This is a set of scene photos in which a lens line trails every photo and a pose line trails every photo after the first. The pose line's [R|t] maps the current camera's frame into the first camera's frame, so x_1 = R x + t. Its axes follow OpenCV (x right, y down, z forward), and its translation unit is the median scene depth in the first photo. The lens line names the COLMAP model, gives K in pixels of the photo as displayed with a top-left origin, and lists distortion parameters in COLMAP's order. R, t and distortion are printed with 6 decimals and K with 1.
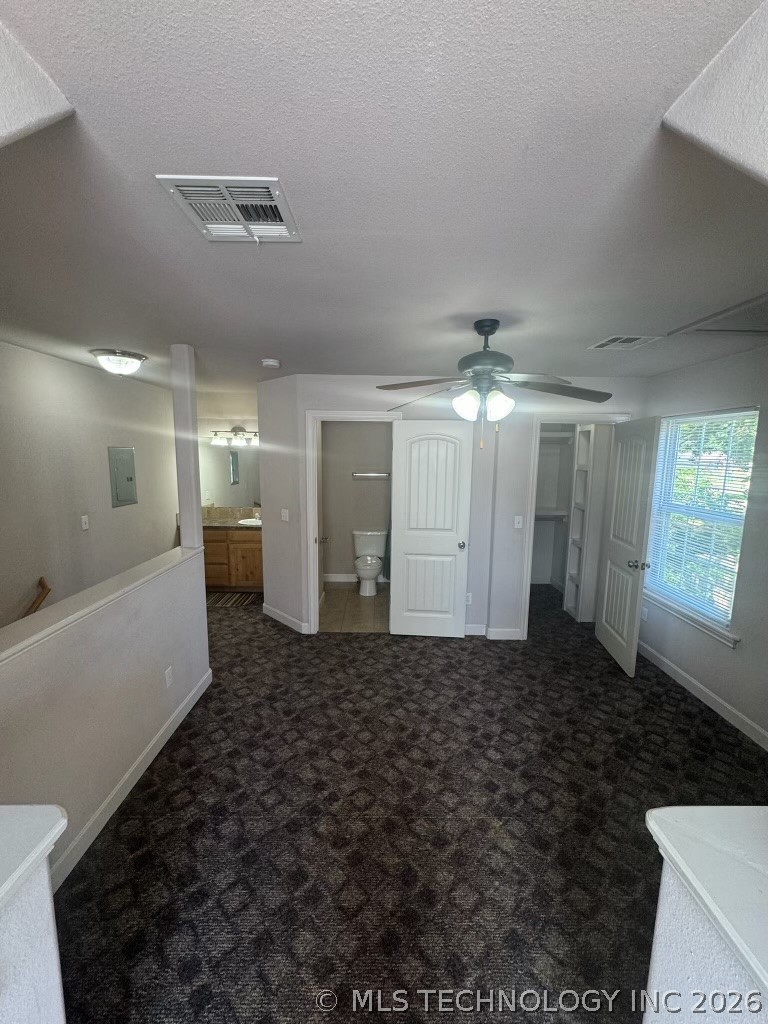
lens RADIAL K [[409.0, 0, 386.3], [0, 409.0, 510.8], [0, 0, 1]] dist [0.000023, -0.000050]
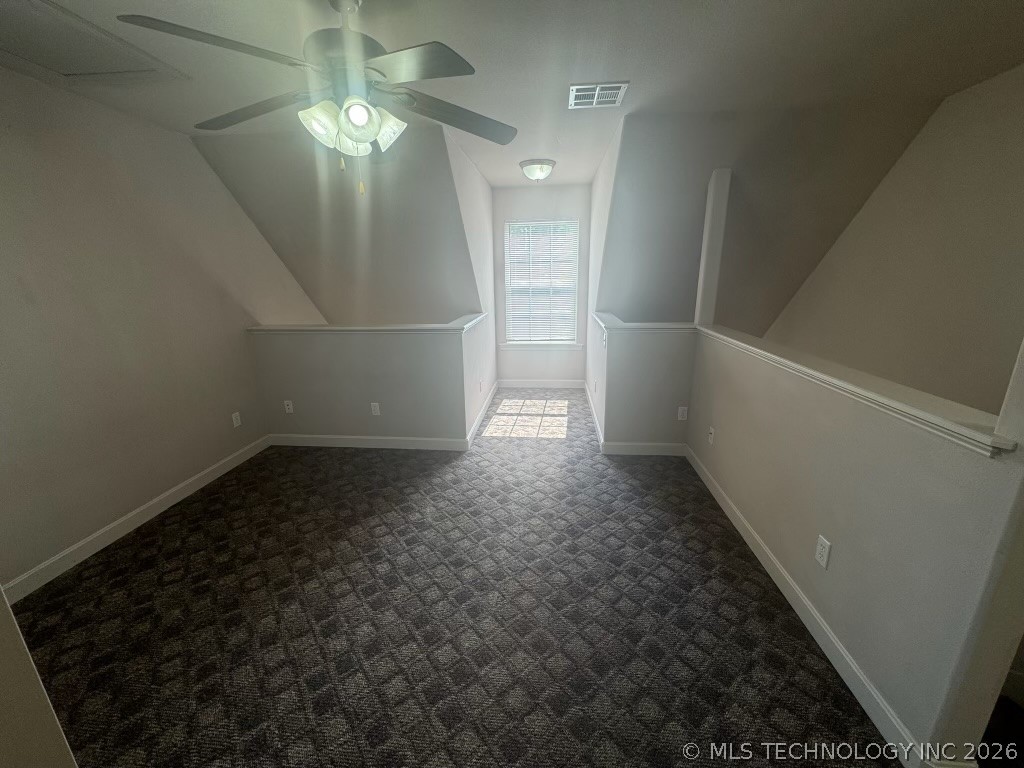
lens RADIAL K [[409.0, 0, 512.6], [0, 409.0, 383.8], [0, 0, 1]] dist [0.000023, -0.000050]
pose [[-0.994074, -0.027746, 0.105106, -0.102466], [0.016545, 0.916996, 0.398552, -0.122314], [-0.107440, 0.397929, -0.911103, 1.667313]]
